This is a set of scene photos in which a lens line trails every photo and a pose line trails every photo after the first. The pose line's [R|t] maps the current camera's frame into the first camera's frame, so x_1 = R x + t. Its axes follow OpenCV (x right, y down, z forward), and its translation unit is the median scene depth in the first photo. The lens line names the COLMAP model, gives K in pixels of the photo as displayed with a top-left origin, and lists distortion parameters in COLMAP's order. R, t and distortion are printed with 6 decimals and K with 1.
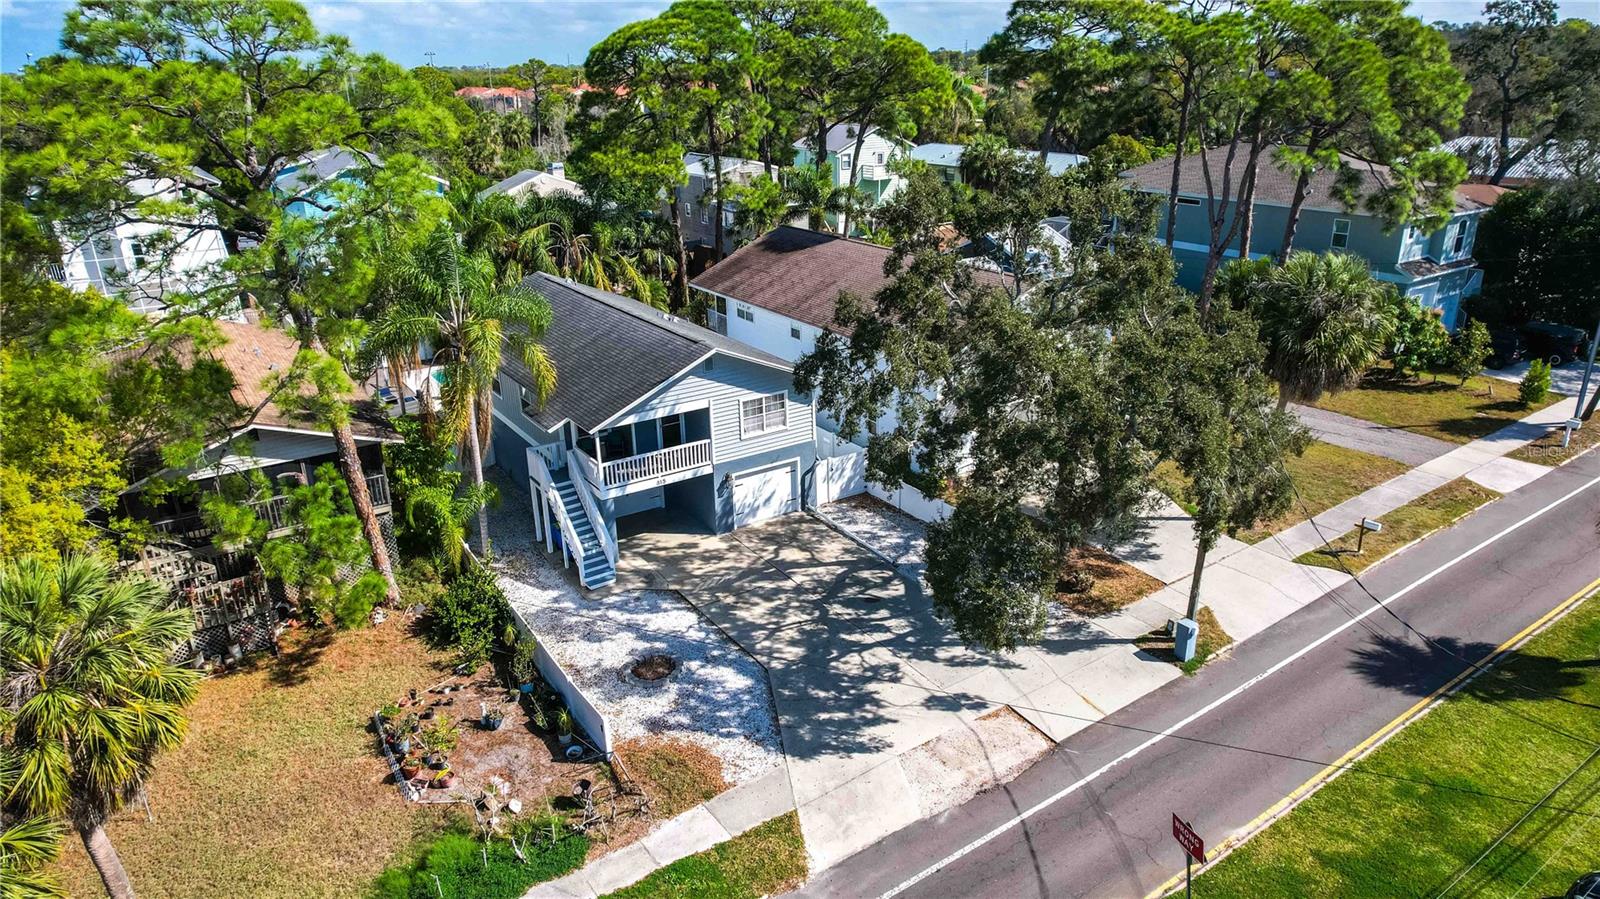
lens RADIAL K [[1053.3, 0, 800.0], [0, 1053.3, 449.5], [0, 0, 1]] dist [-0.081422, 0.088542]
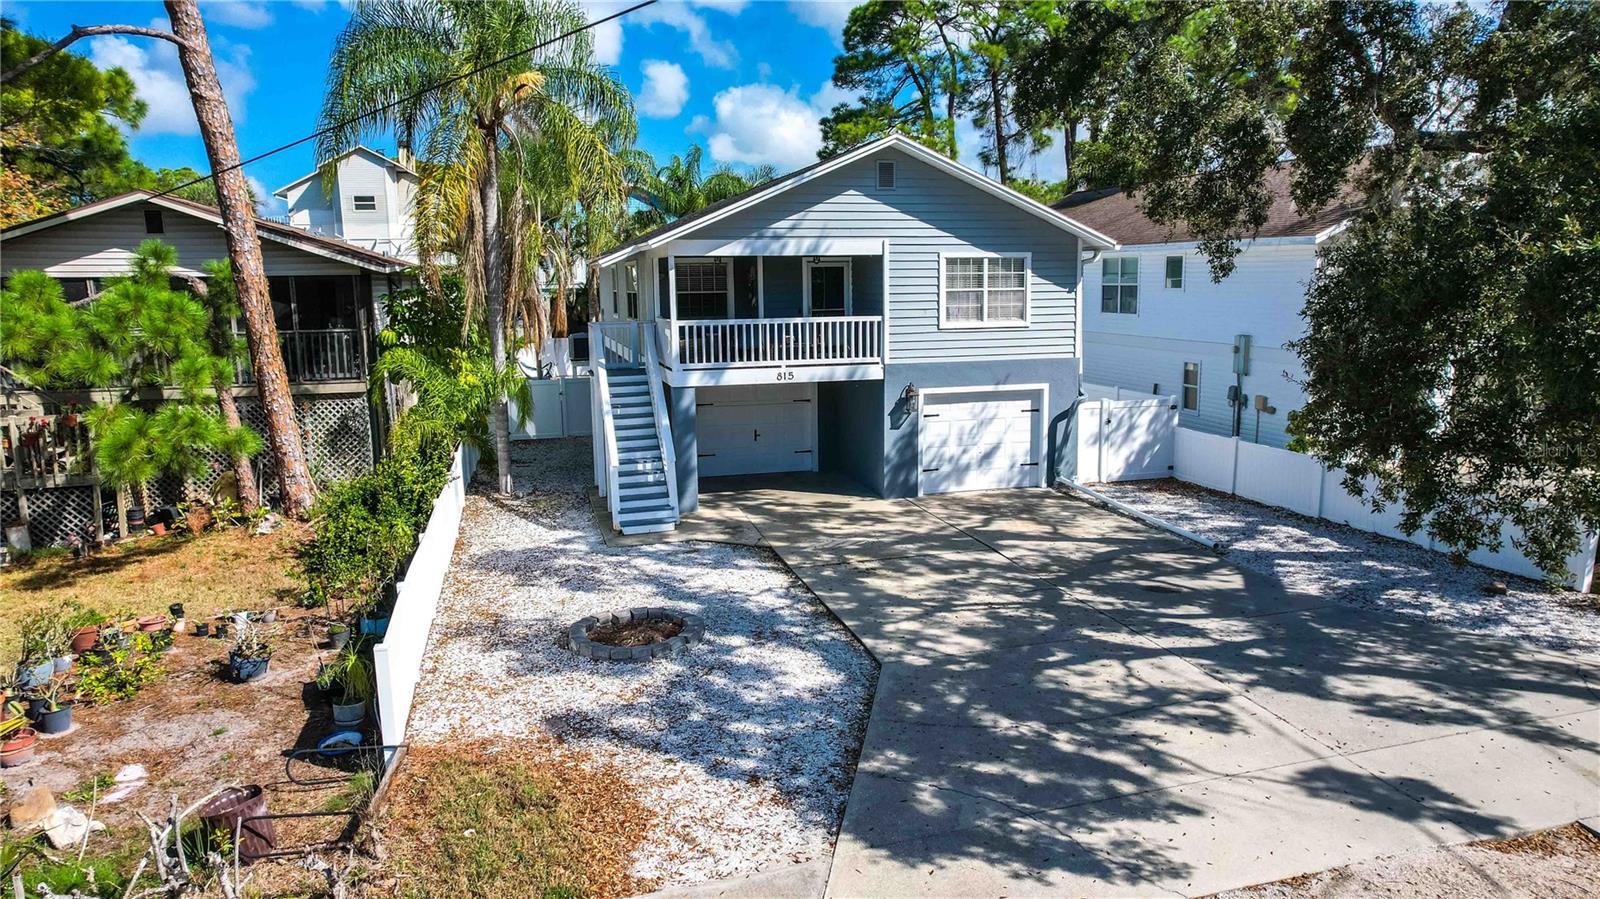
lens RADIAL K [[1026.2, 0, 774.7], [0, 1026.2, 492.0], [0, 0, 1]] dist [-0.002306, -0.029756]
pose [[0.944873, 0.058299, -0.322204, 0.047946], [-0.104645, 0.986181, -0.128437, 0.173487], [0.310264, 0.155074, 0.937917, 0.509182]]
